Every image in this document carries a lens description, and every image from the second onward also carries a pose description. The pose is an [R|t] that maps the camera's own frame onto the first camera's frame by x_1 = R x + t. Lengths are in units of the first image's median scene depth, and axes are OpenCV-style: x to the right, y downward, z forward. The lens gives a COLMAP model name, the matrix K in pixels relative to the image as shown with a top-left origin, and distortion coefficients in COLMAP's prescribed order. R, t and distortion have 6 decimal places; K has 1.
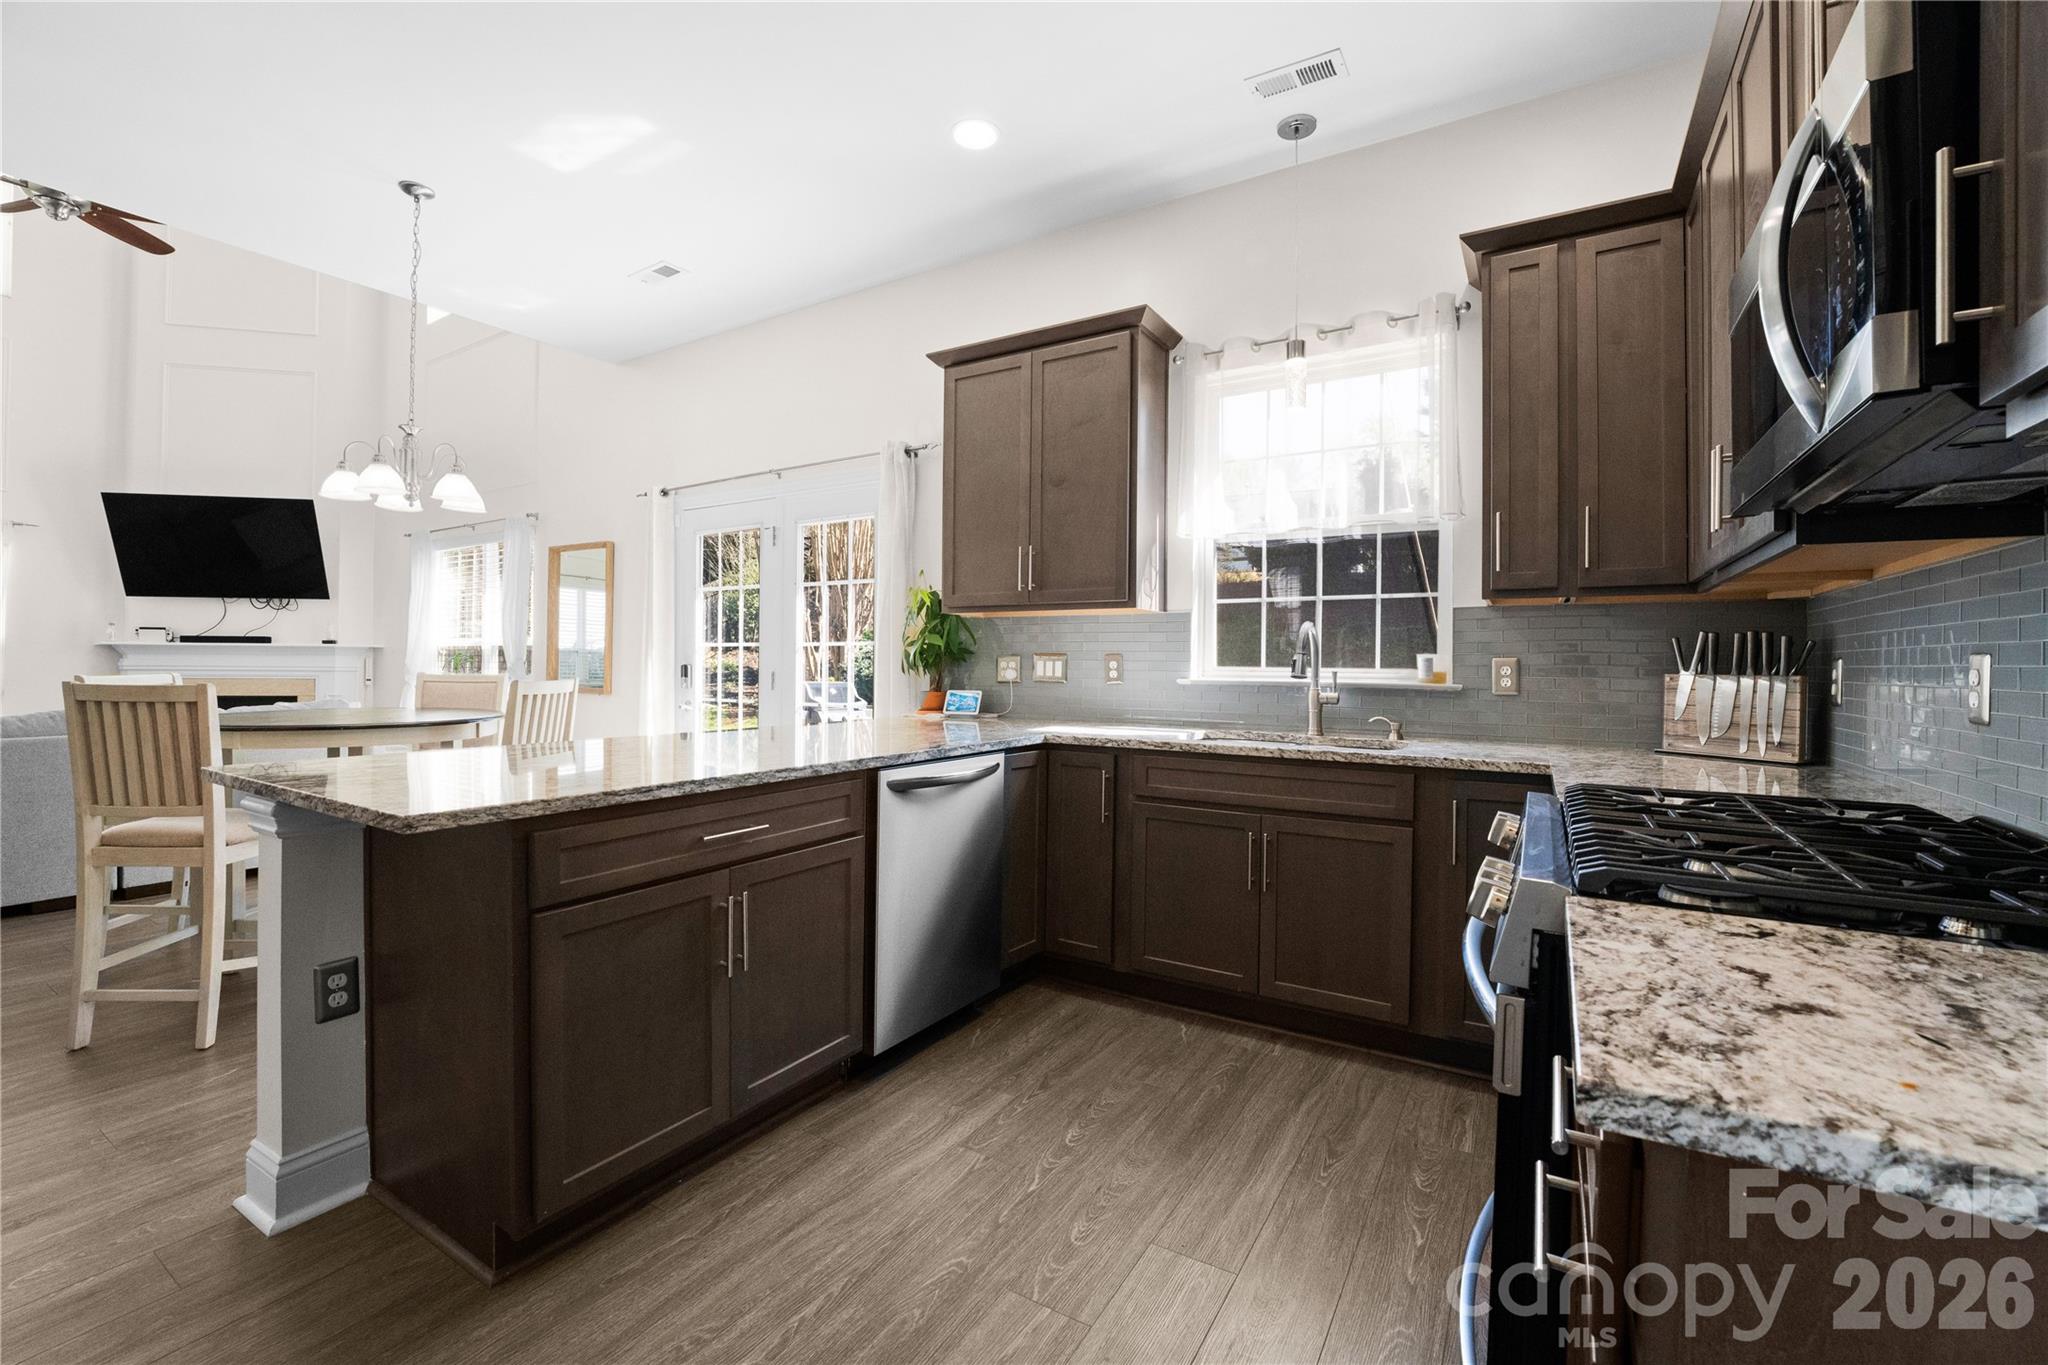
lens RADIAL K [[861.6, 0, 1039.9], [0, 861.6, 661.7], [0, 0, 1]] dist [-0.018029, -0.000601]
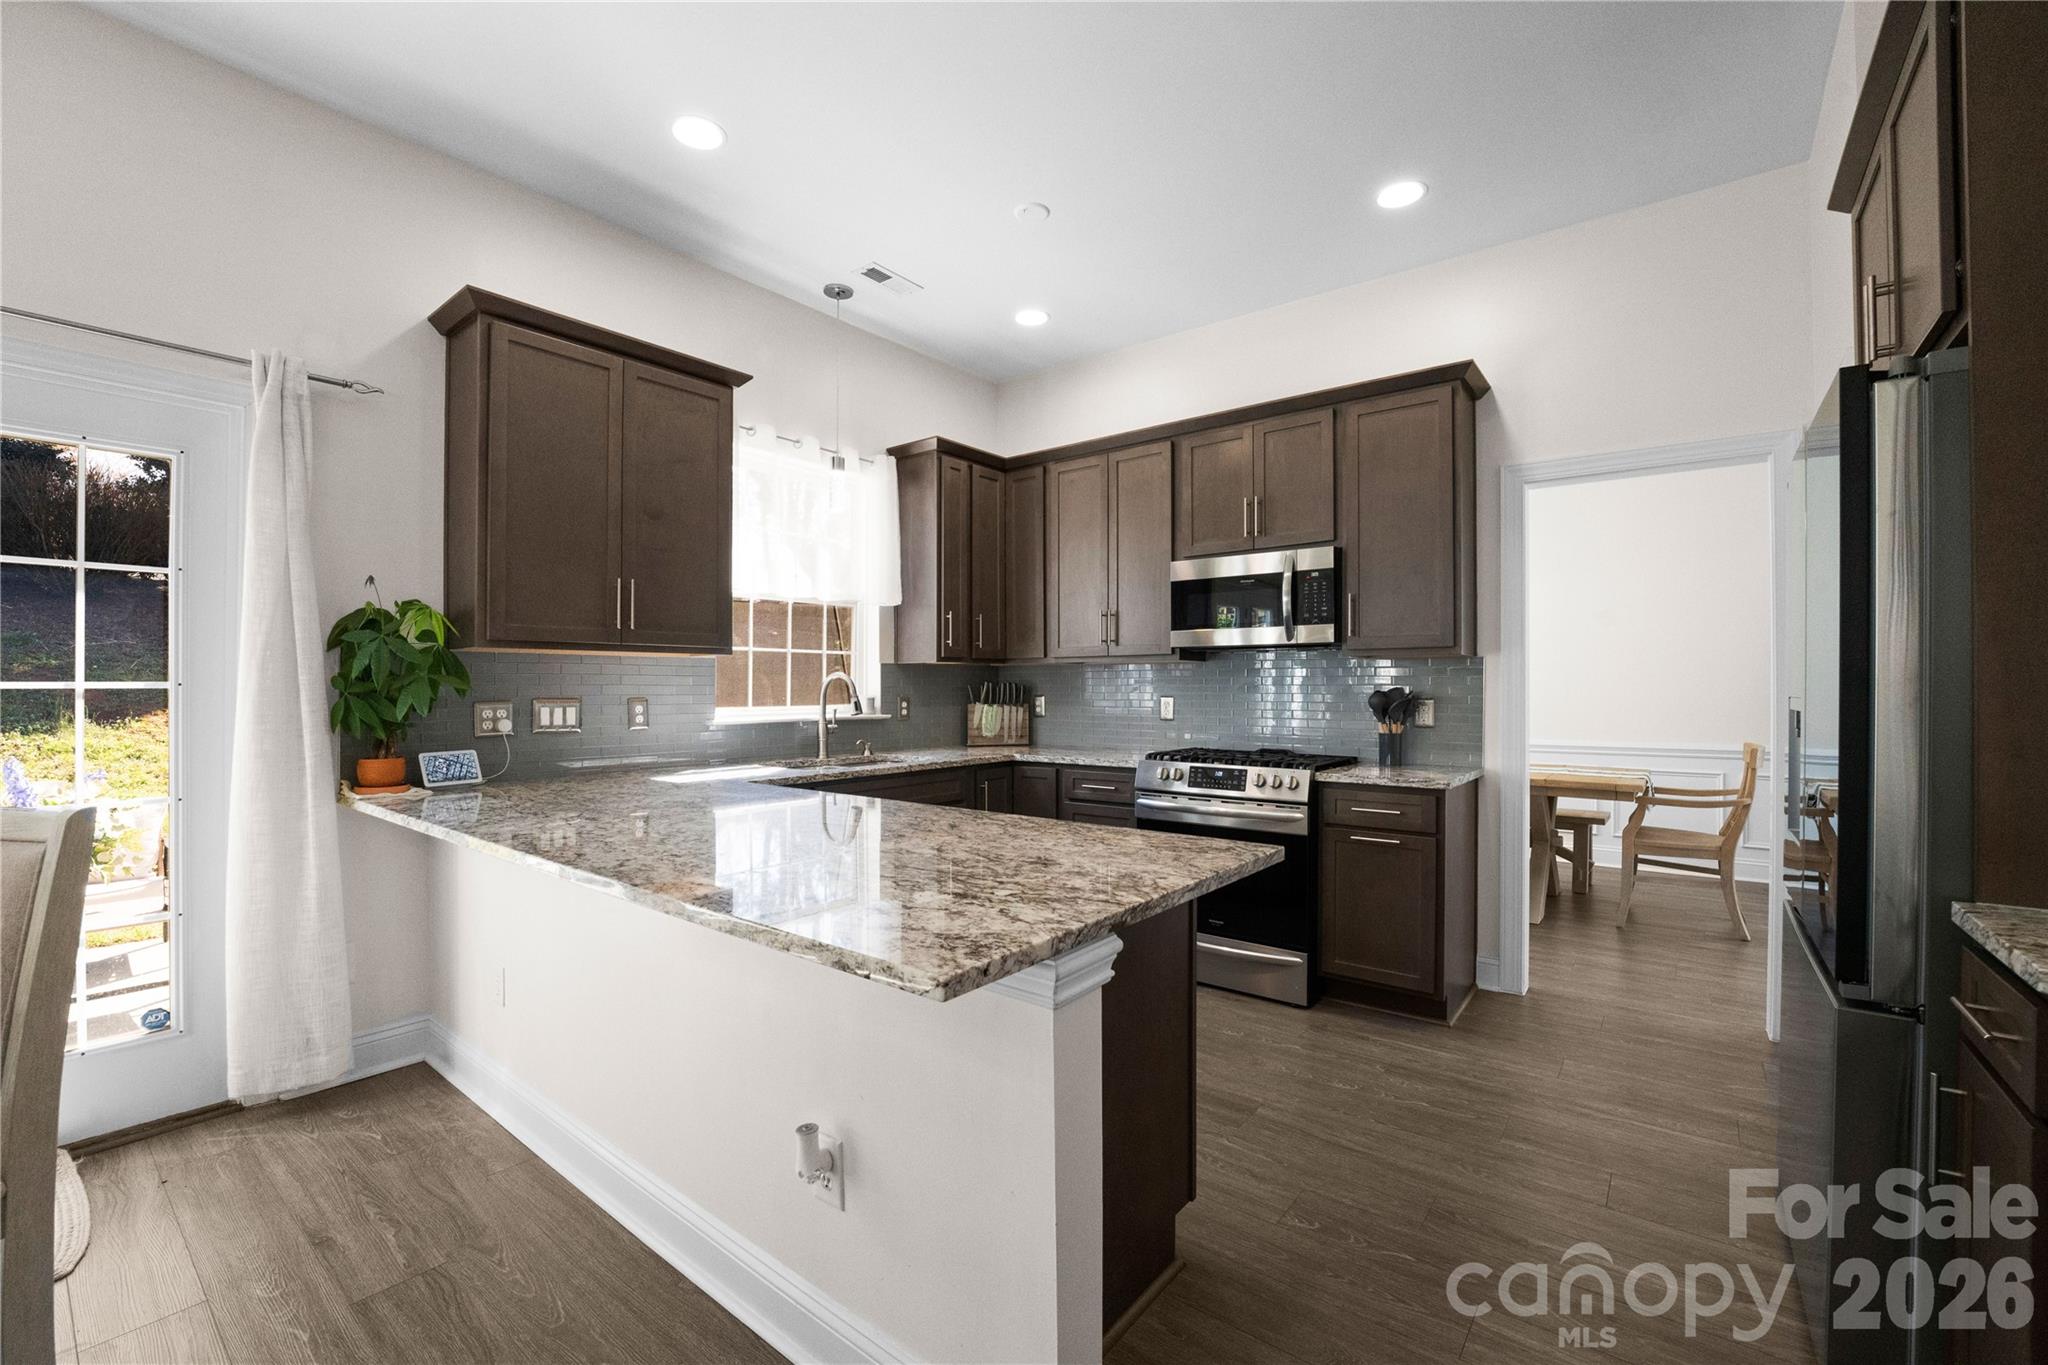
lens RADIAL K [[861.6, 0, 1019.2], [0, 861.6, 683.0], [0, 0, 1]] dist [-0.018029, -0.000601]
pose [[0.131886, -0.002869, 0.991261, -0.927065], [0.002036, 0.999994, 0.002623, -0.031445], [-0.991263, 0.001672, 0.131891, 0.535147]]
